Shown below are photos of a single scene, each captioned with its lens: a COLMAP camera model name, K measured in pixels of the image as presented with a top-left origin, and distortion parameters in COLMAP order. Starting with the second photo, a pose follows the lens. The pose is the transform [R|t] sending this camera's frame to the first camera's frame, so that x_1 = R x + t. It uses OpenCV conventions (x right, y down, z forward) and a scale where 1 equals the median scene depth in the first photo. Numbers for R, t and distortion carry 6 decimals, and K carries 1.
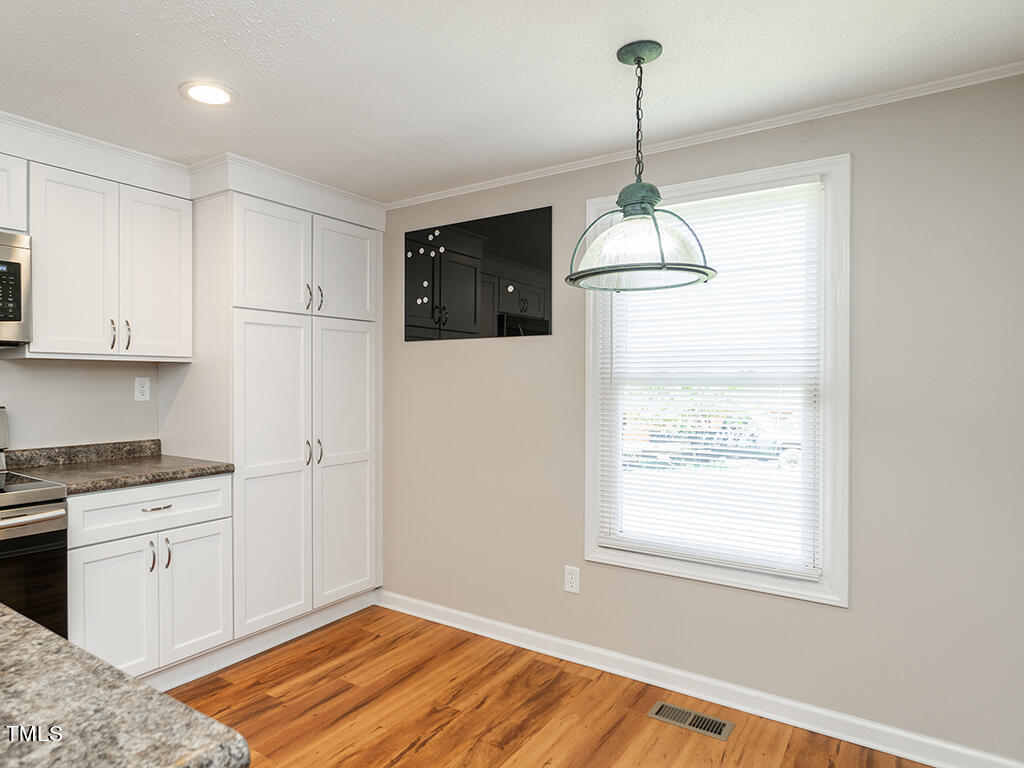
lens RADIAL K [[597.0, 0, 511.2], [0, 597.0, 387.6], [0, 0, 1]] dist [-0.006422, 0.001405]
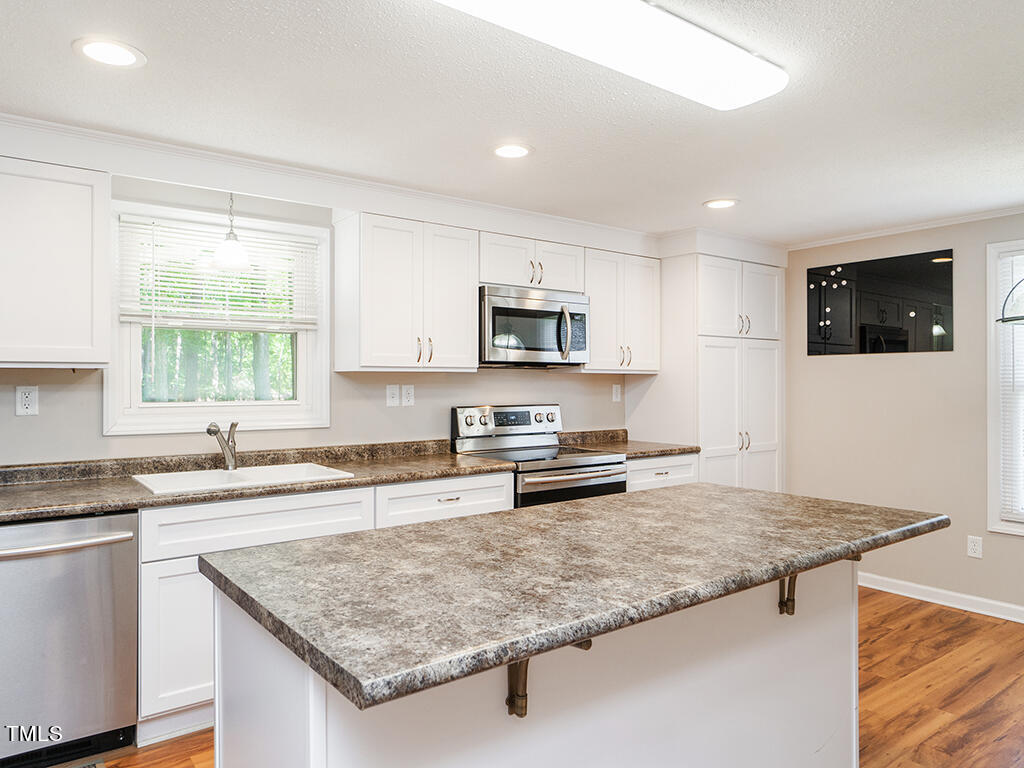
lens RADIAL K [[704.7, 0, 513.2], [0, 704.7, 377.4], [0, 0, 1]] dist [-0.013646, 0.002416]
pose [[0.942854, -0.003387, -0.333190, -0.293147], [-0.001000, 0.999915, -0.012994, -0.012548], [0.333206, 0.012584, 0.942770, -0.650943]]
